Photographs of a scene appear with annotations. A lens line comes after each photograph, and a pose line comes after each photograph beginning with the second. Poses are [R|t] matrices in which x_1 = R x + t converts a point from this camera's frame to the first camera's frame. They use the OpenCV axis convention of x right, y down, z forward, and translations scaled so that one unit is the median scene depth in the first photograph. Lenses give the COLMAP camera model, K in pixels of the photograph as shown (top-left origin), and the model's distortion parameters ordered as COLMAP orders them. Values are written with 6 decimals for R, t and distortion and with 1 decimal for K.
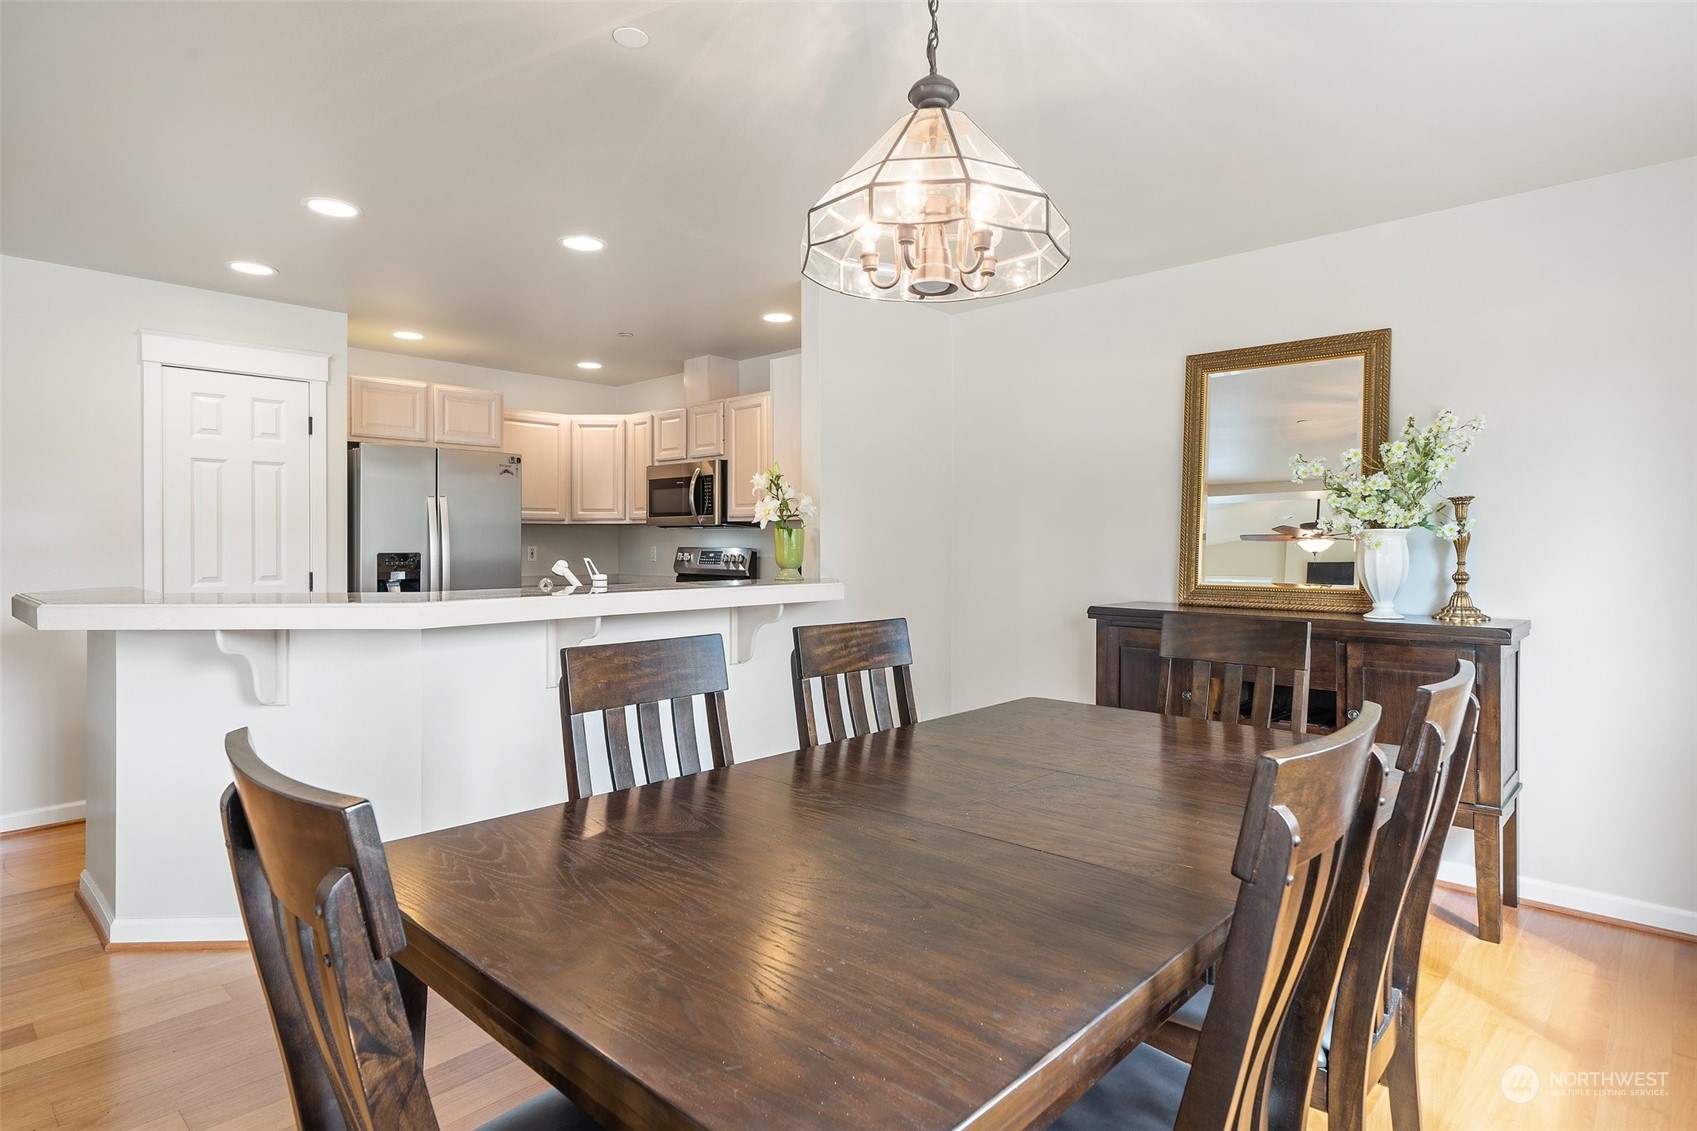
lens RADIAL K [[902.2, 0, 850.9], [0, 902.2, 541.6], [0, 0, 1]] dist [-0.001590, -0.000004]
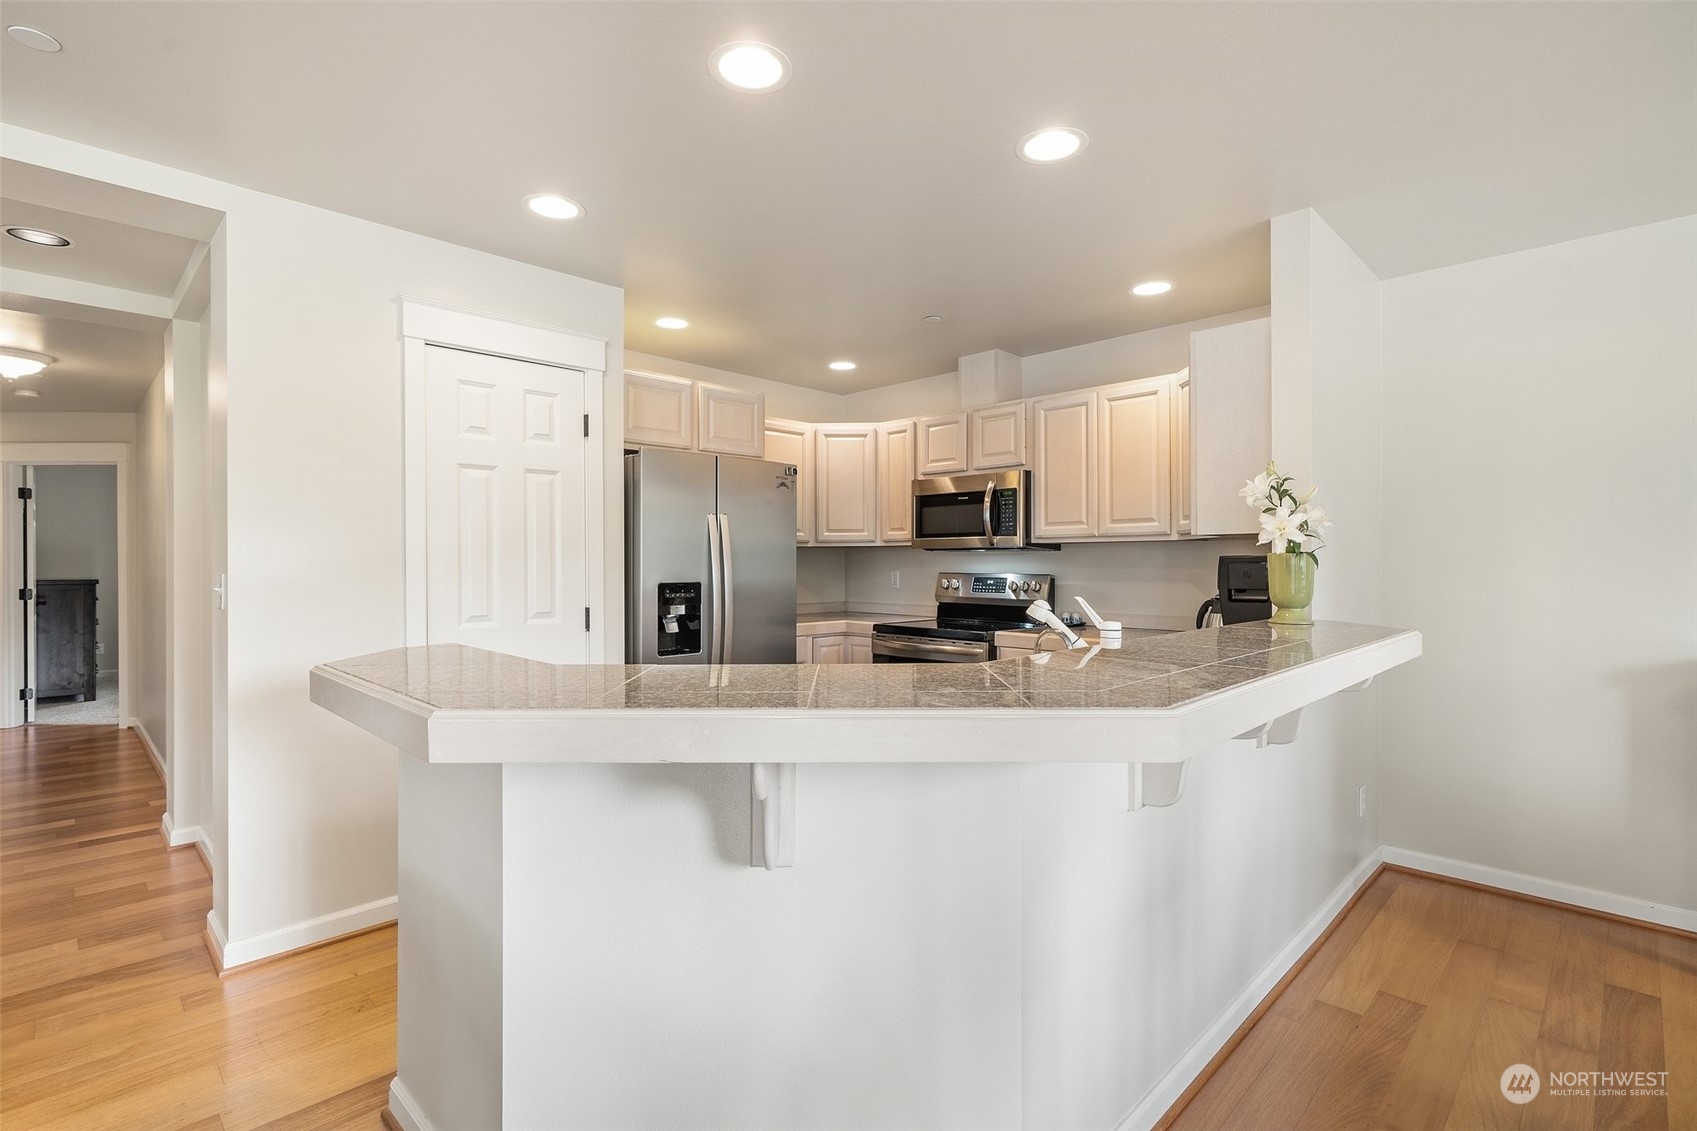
lens RADIAL K [[796.8, 0, 848.5], [0, 796.8, 565.5], [0, 0, 1]] dist [0.002702, 0.000449]
pose [[0.999402, -0.001491, -0.034560, -0.283953], [0.001694, 0.999981, 0.005848, -0.005919], [0.034551, -0.005903, 0.999386, 0.245406]]
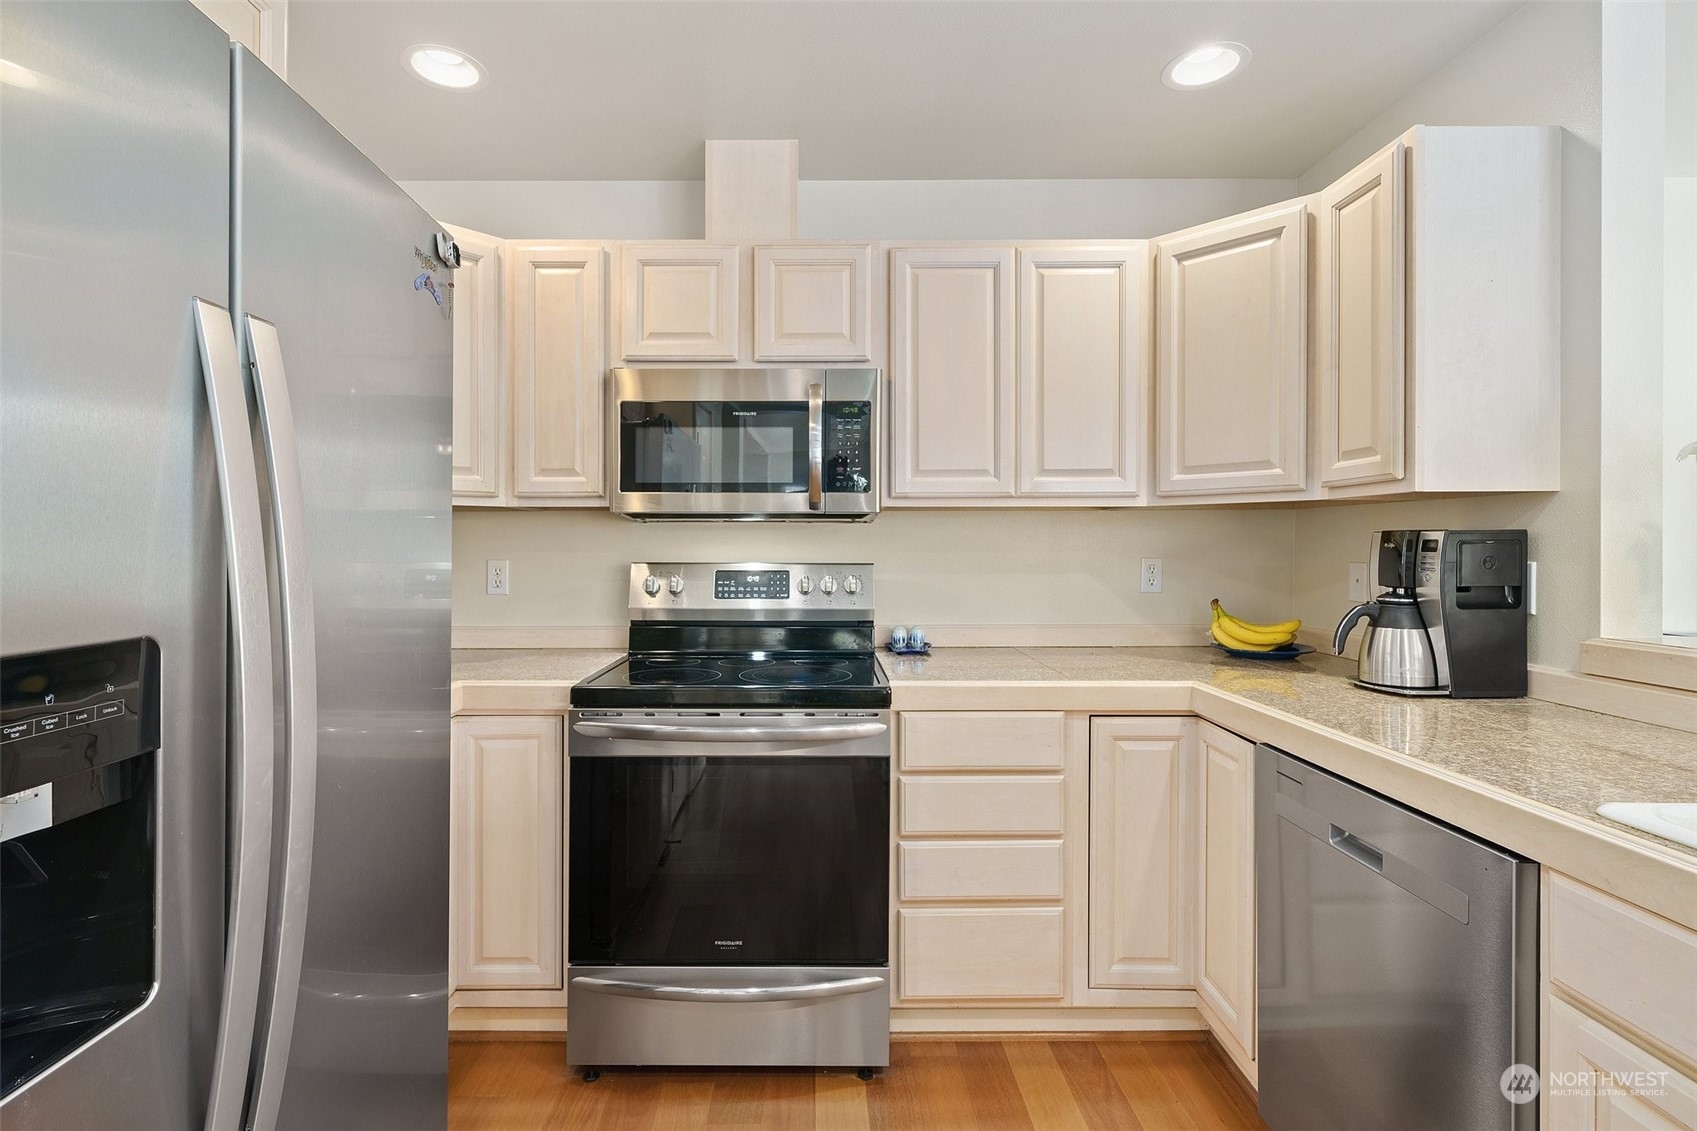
lens RADIAL K [[779.1, 0, 803.8], [0, 779.1, 544.1], [0, 0, 1]] dist [-0.000068, -0.000011]
pose [[0.744422, 0.000849, 0.667709, -0.434045], [-0.000082, 0.999999, -0.001181, -0.002750], [-0.667710, 0.000824, 0.744421, 0.733420]]
